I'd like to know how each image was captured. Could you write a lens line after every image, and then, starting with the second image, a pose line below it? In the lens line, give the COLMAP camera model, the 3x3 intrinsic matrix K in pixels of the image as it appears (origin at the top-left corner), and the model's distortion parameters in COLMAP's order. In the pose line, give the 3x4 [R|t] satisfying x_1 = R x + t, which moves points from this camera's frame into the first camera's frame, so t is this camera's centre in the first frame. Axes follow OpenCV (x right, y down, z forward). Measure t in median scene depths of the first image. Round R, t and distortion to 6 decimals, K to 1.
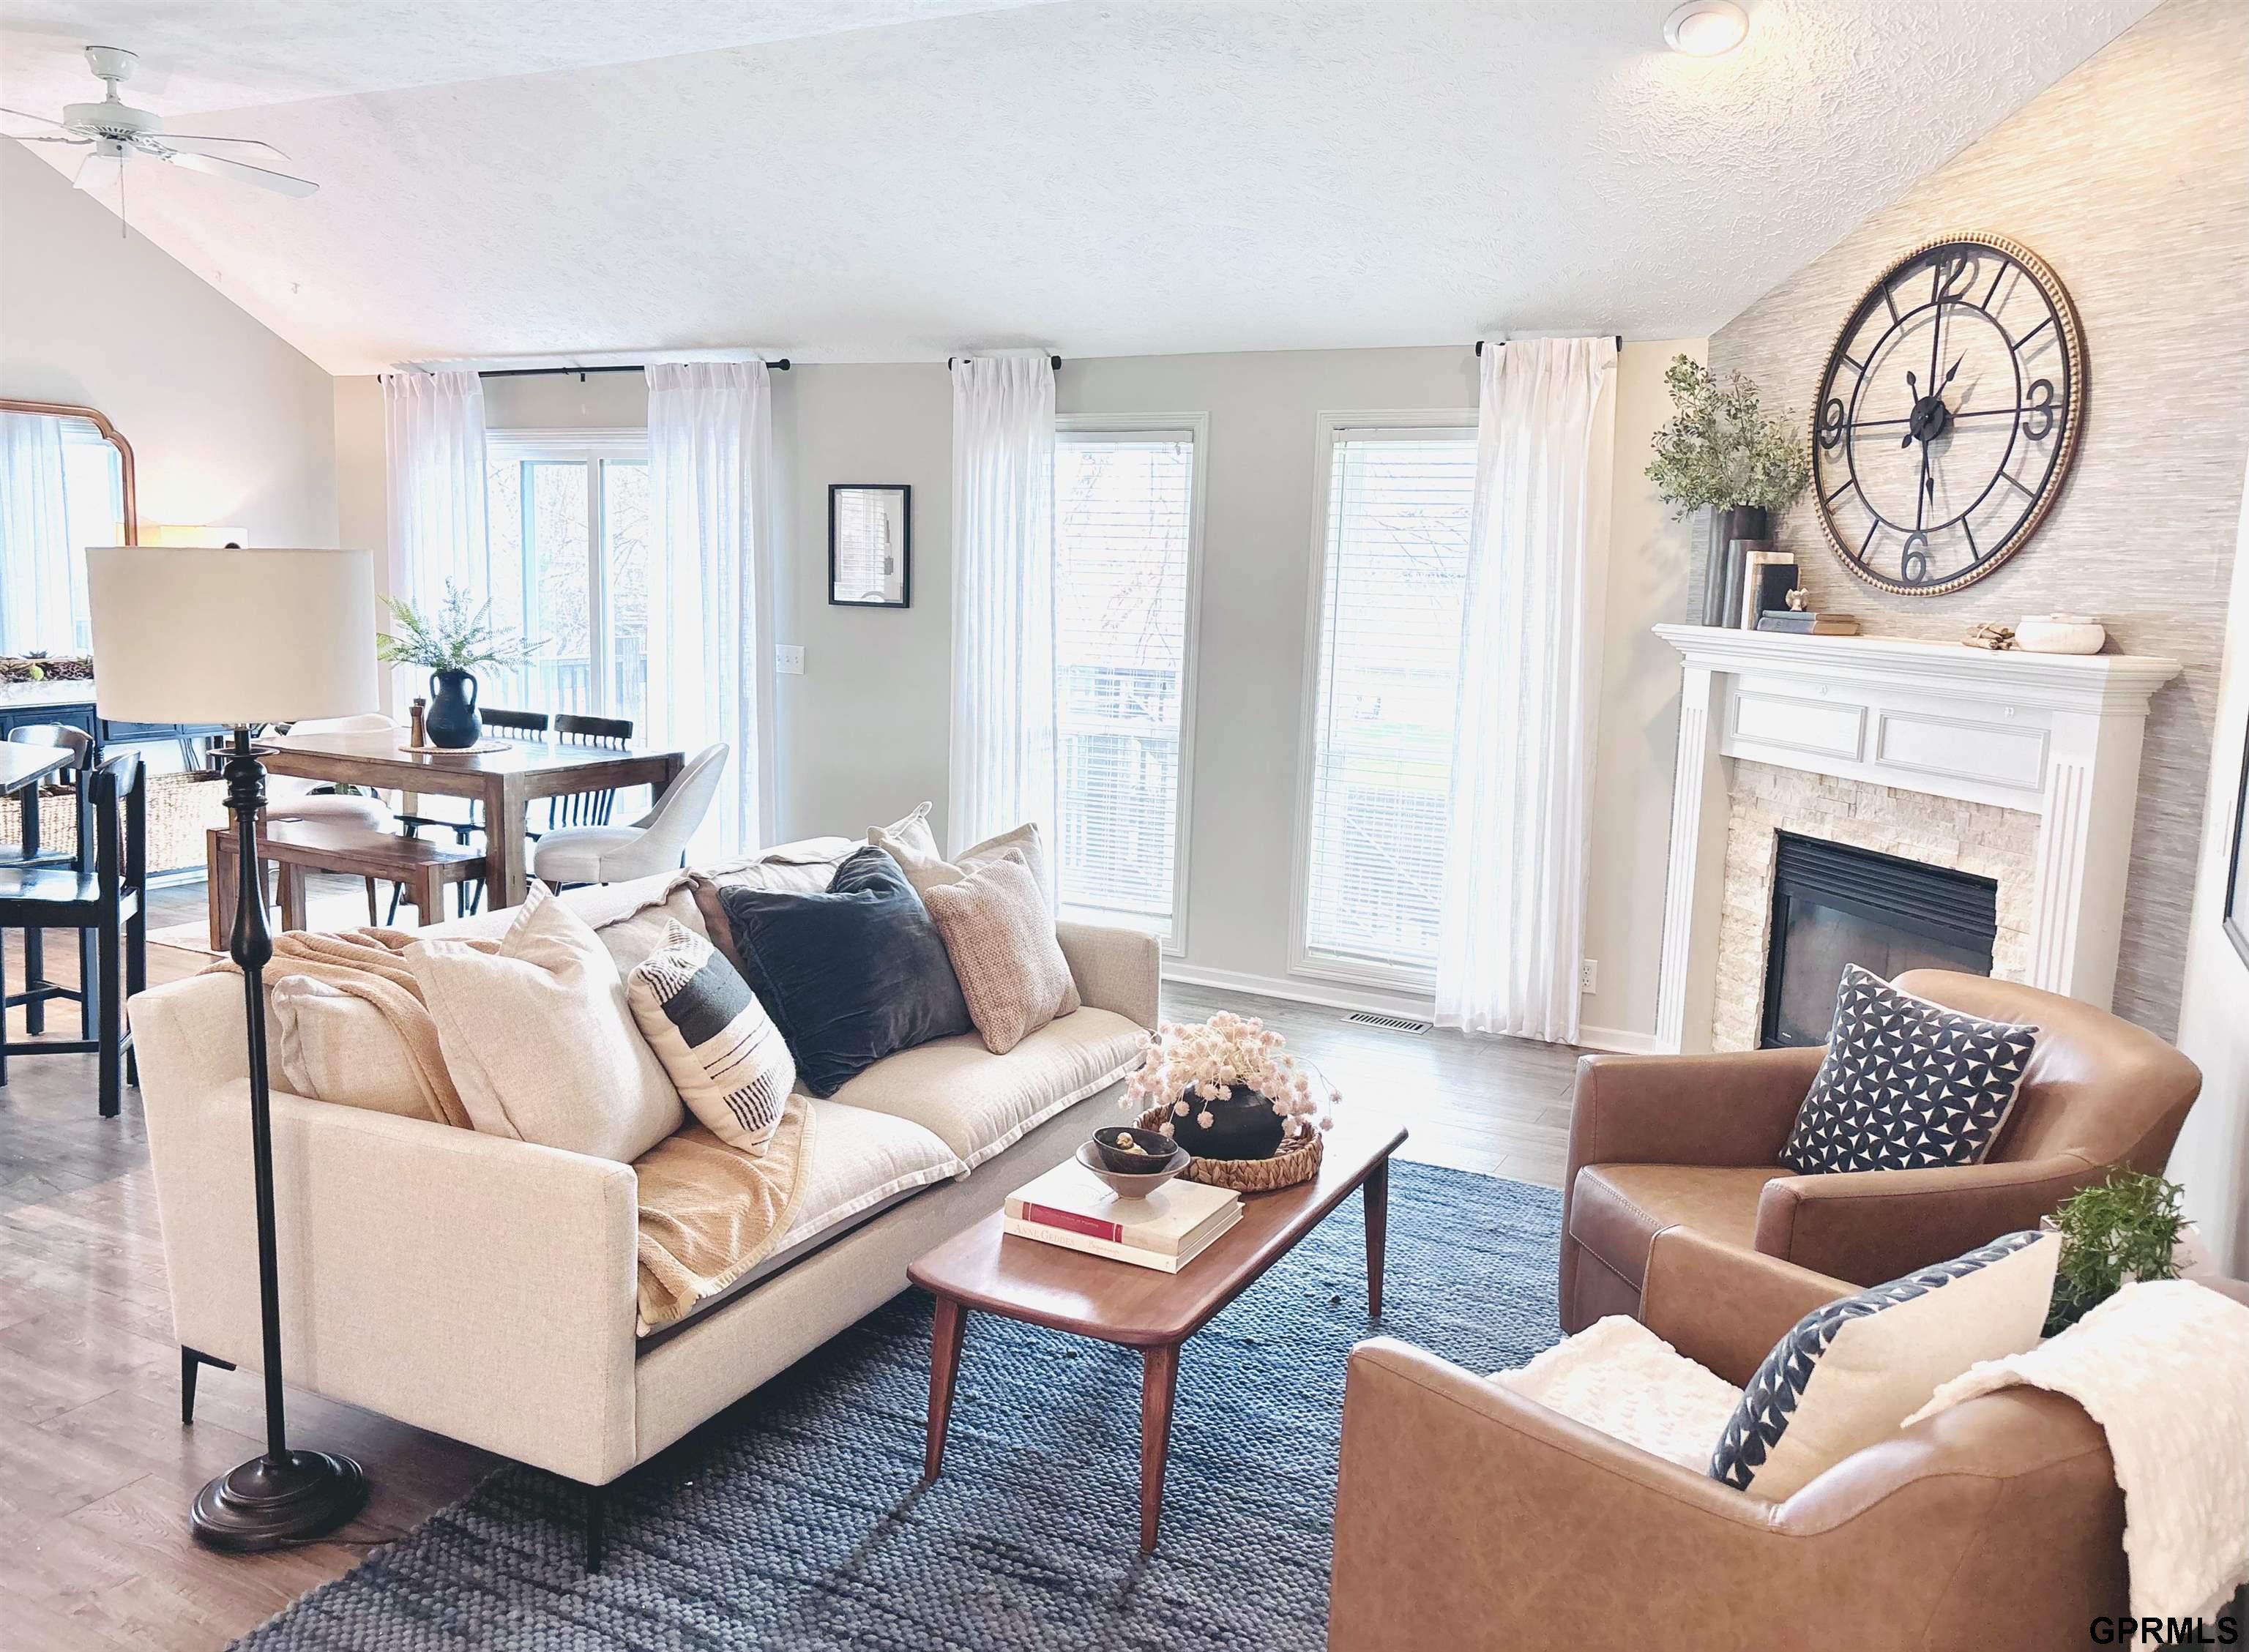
lens RADIAL K [[1747.9, 0, 1124.5], [0, 1747.9, 826.0], [0, 0, 1]] dist [0.012862, 0.000786]
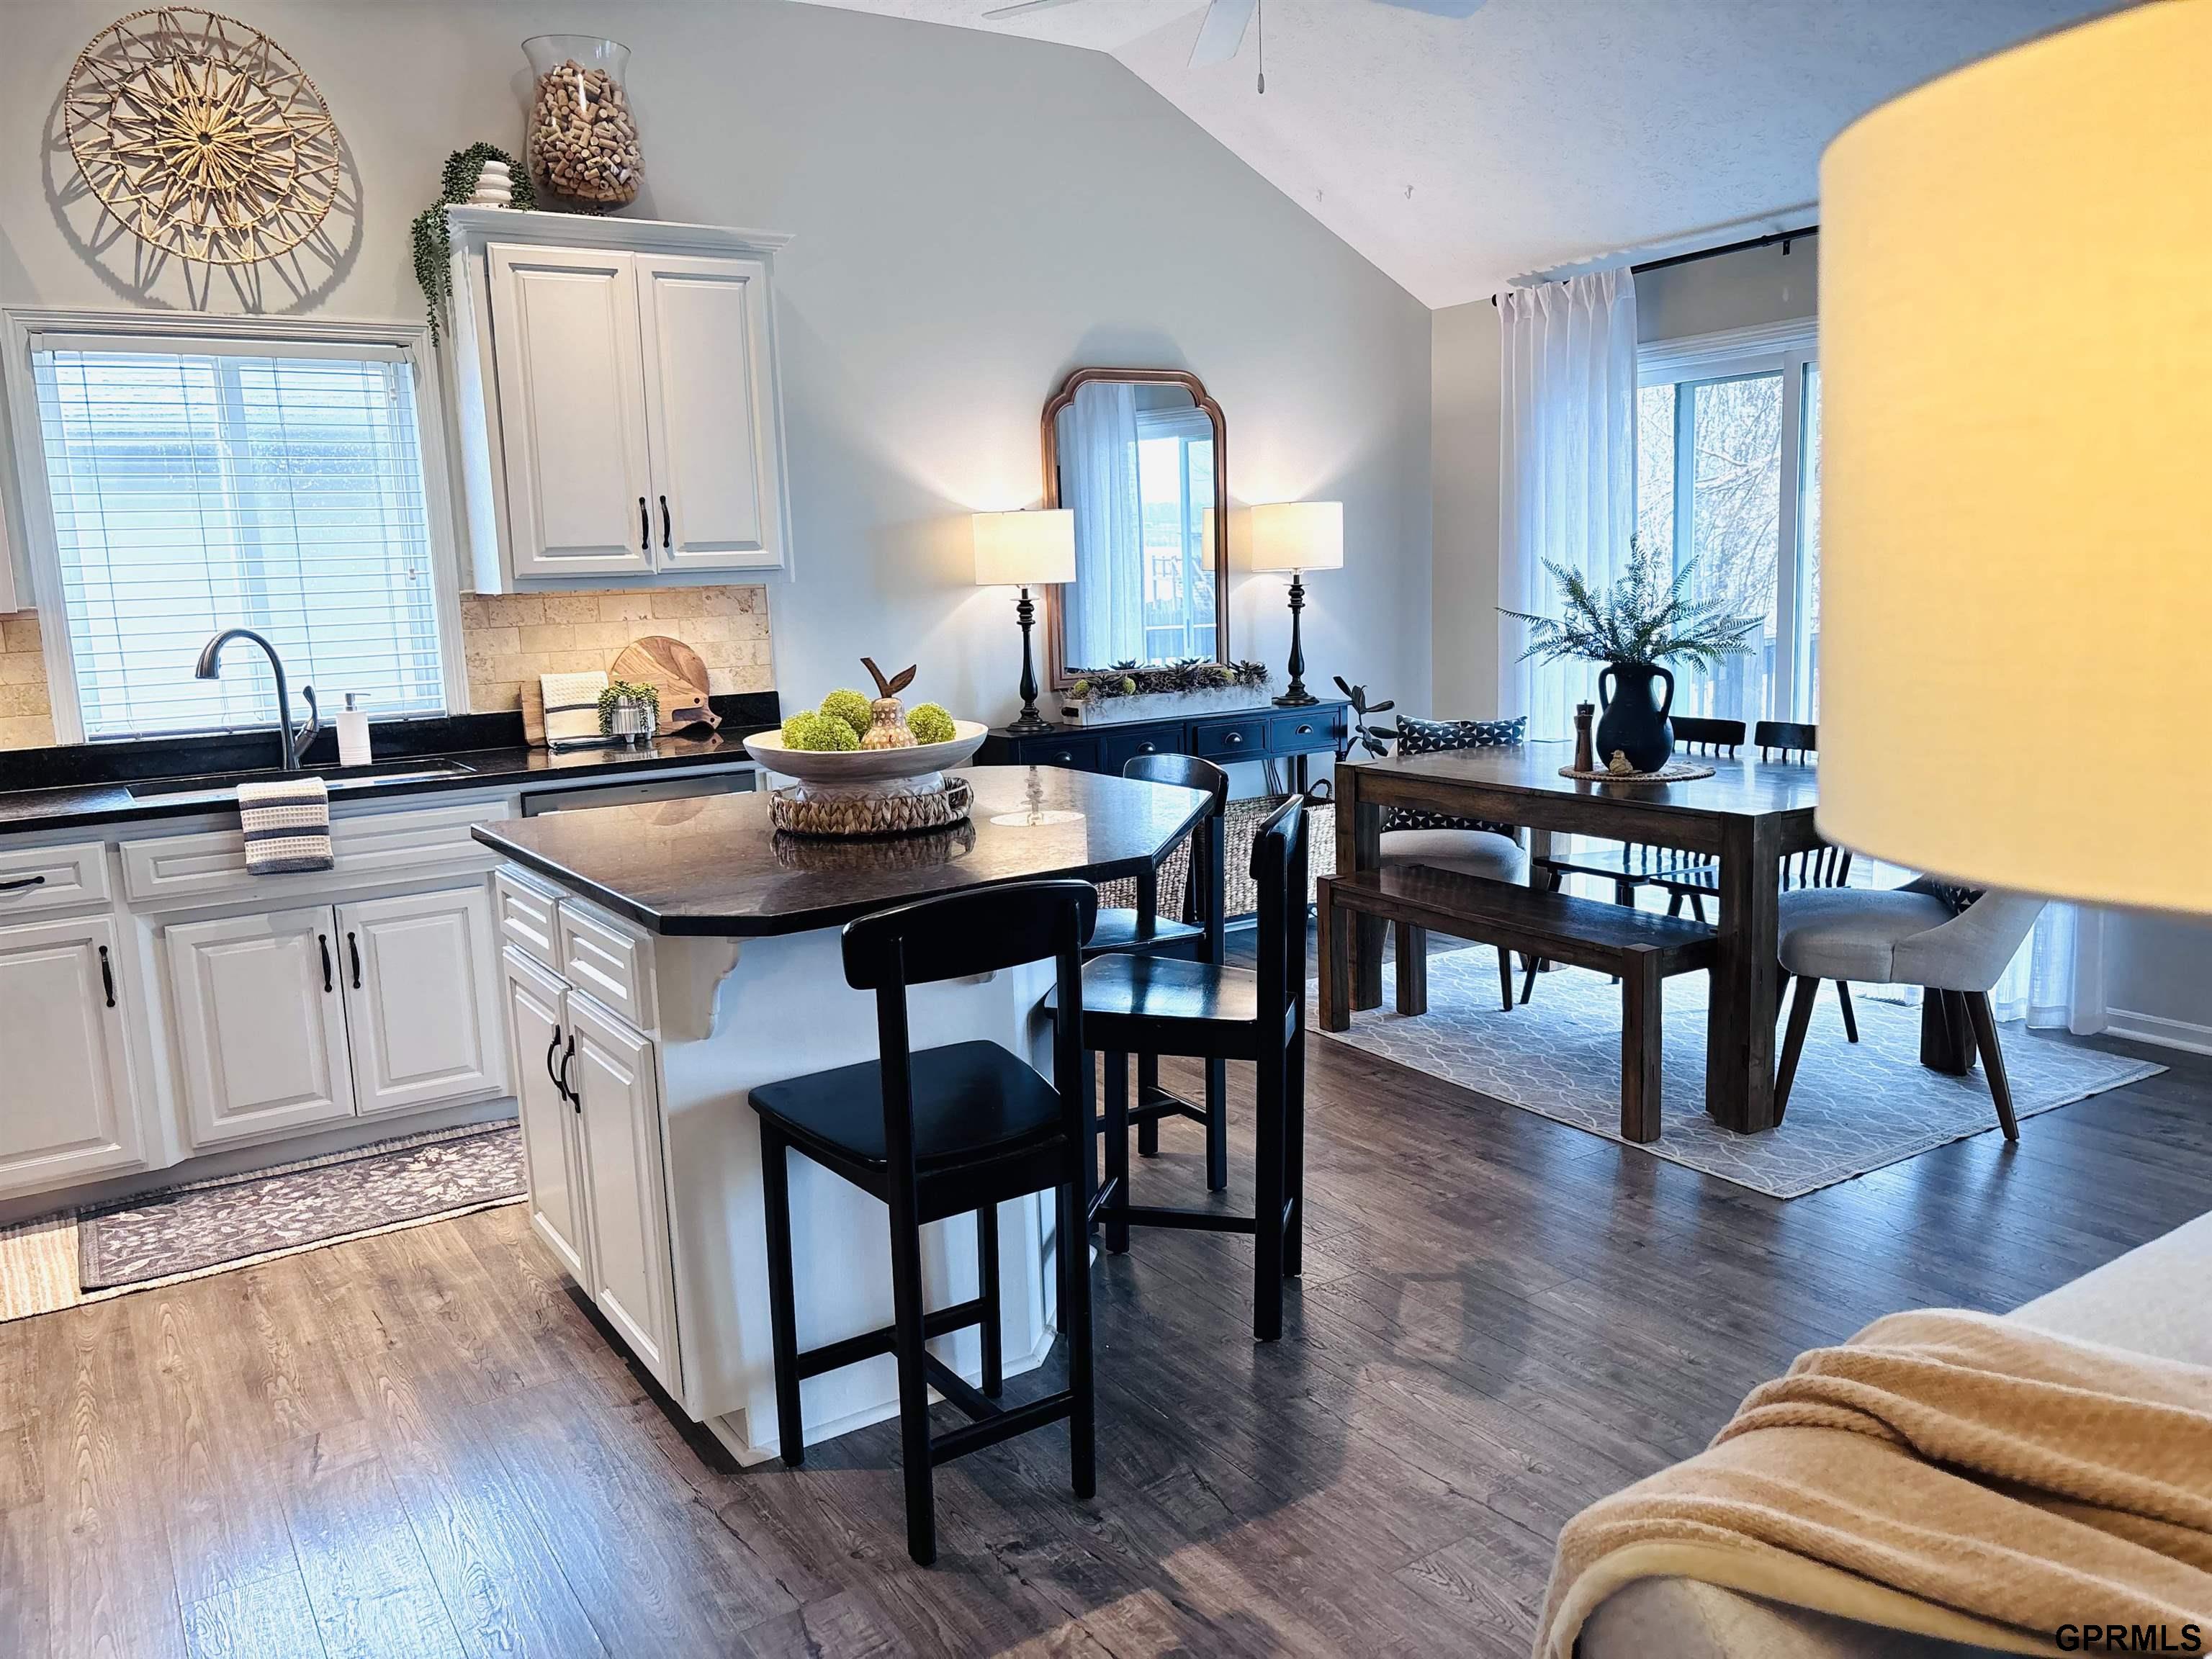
lens RADIAL K [[1684.8, 0, 1094.2], [0, 1684.8, 824.6], [0, 0, 1]] dist [0.052702, -0.054492]
pose [[0.860075, 0.014206, -0.509970, -0.219992], [-0.012742, 0.999899, 0.006362, -0.024945], [0.510009, 0.001026, 0.860168, 0.293599]]
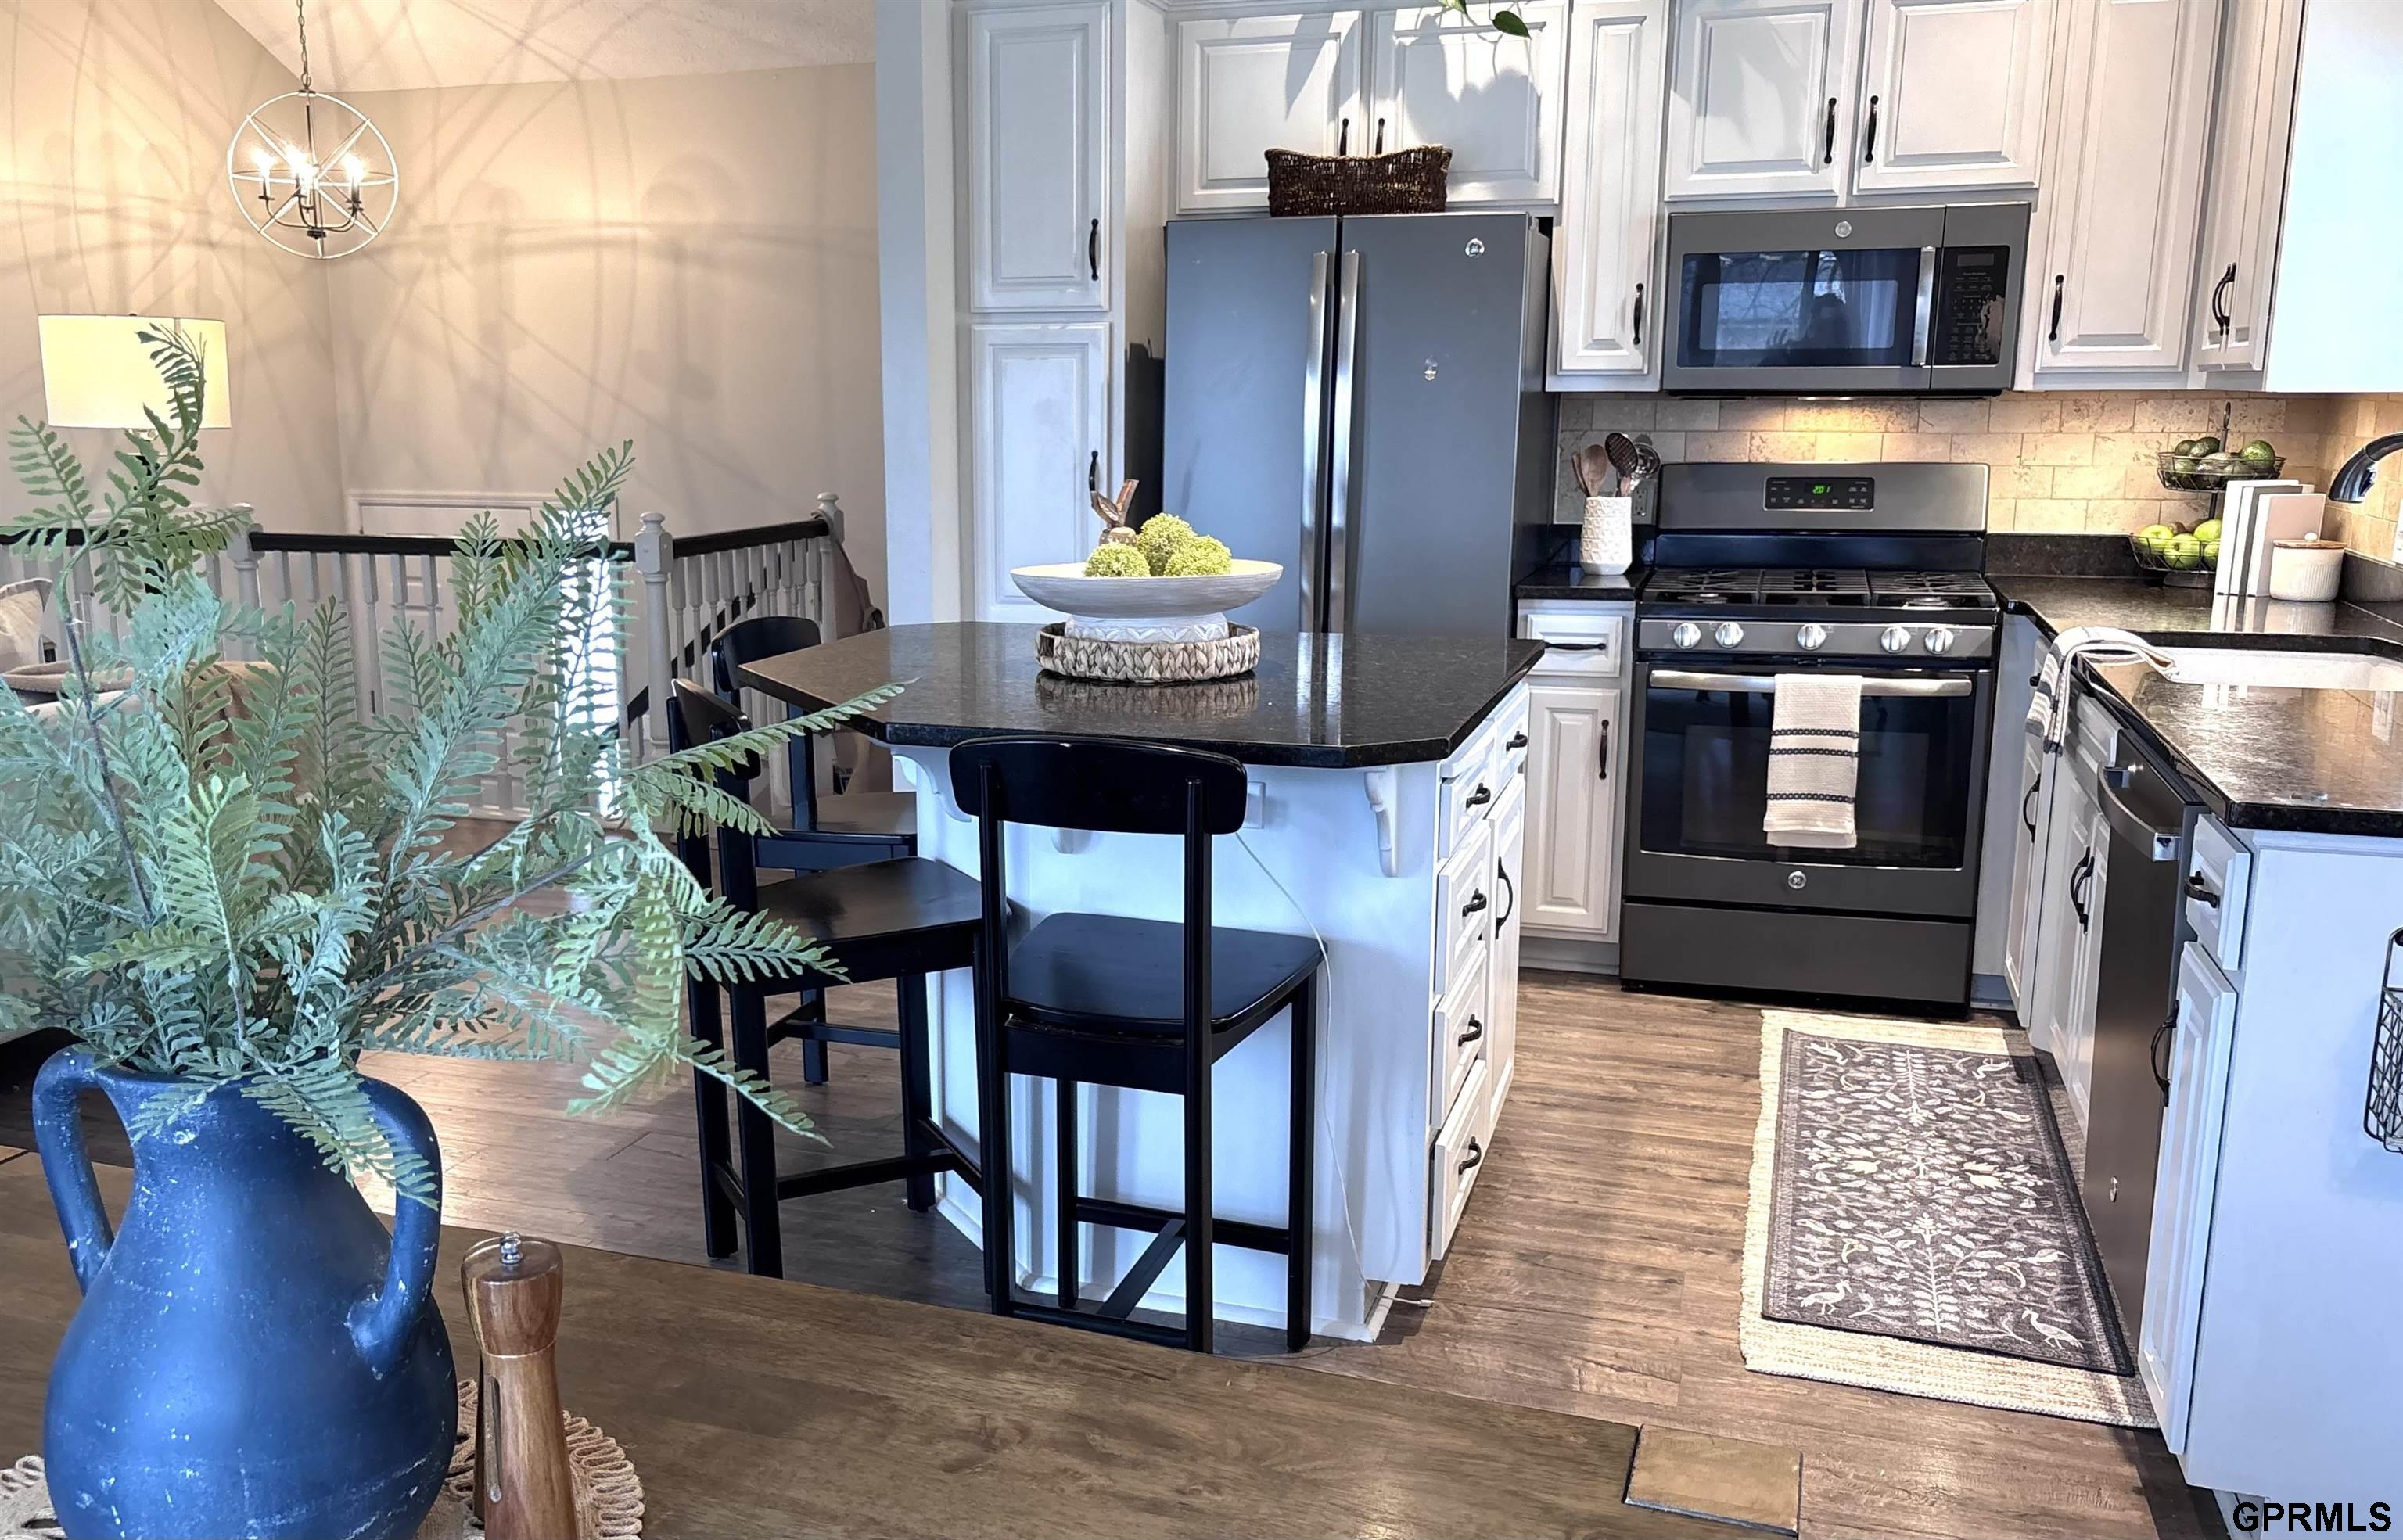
lens RADIAL K [[2067.0, 0, 1072.1], [0, 2067.0, 807.3], [0, 0, 1]] dist [0.013796, -0.002689]
pose [[-0.991382, -0.002489, -0.130977, -0.426953], [-0.047826, 0.937683, 0.344185, -0.164953], [0.121959, 0.347484, -0.929721, 1.151108]]
